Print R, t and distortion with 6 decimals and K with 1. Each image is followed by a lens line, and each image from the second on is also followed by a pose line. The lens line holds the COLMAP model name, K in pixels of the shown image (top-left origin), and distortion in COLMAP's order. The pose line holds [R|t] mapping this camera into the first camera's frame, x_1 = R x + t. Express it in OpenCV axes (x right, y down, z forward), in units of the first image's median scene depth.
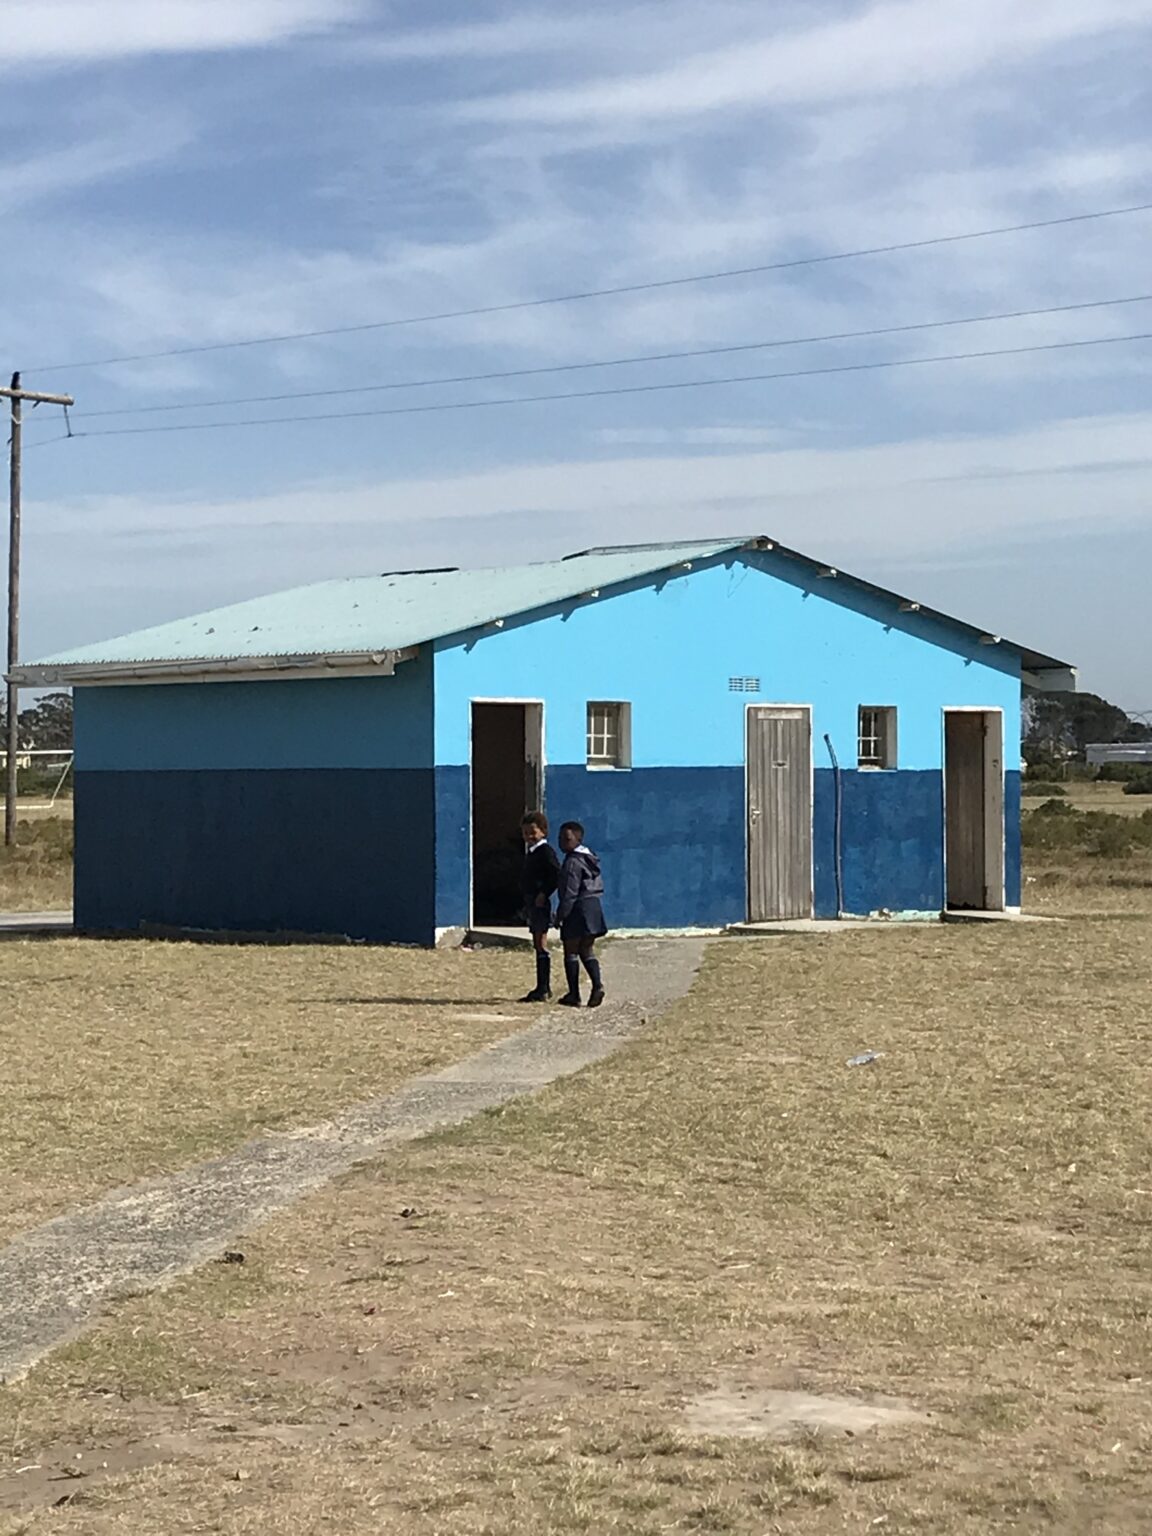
lens RADIAL K [[3626.3, 0, 575.3], [0, 3626.3, 768.3], [0, 0, 1]] dist [0.088928, 0.000000]
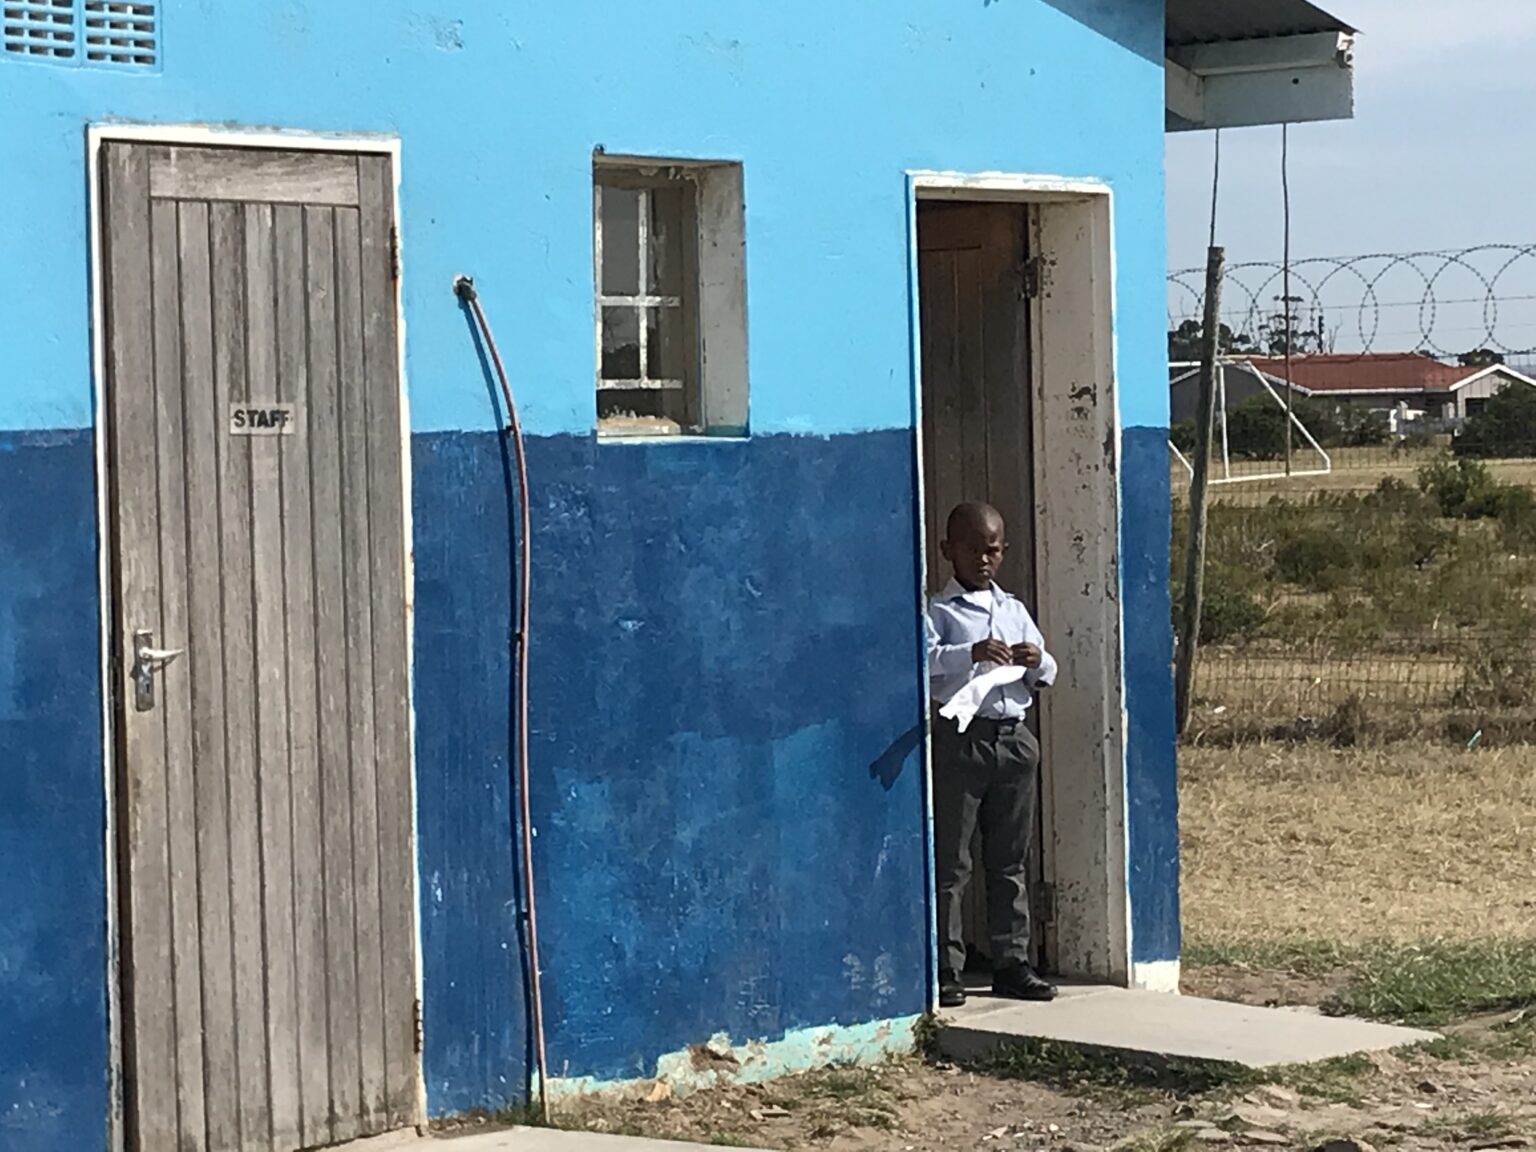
lens RADIAL K [[4452.4, 0, 766.2], [0, 4452.4, 576.5], [0, 0, 1]] dist [0.219383, 0.000000]
pose [[0.979260, -0.022924, 0.201308, 0.032065], [0.016089, 0.999239, 0.035525, -0.000612], [-0.201970, -0.031549, 0.978884, 0.726754]]
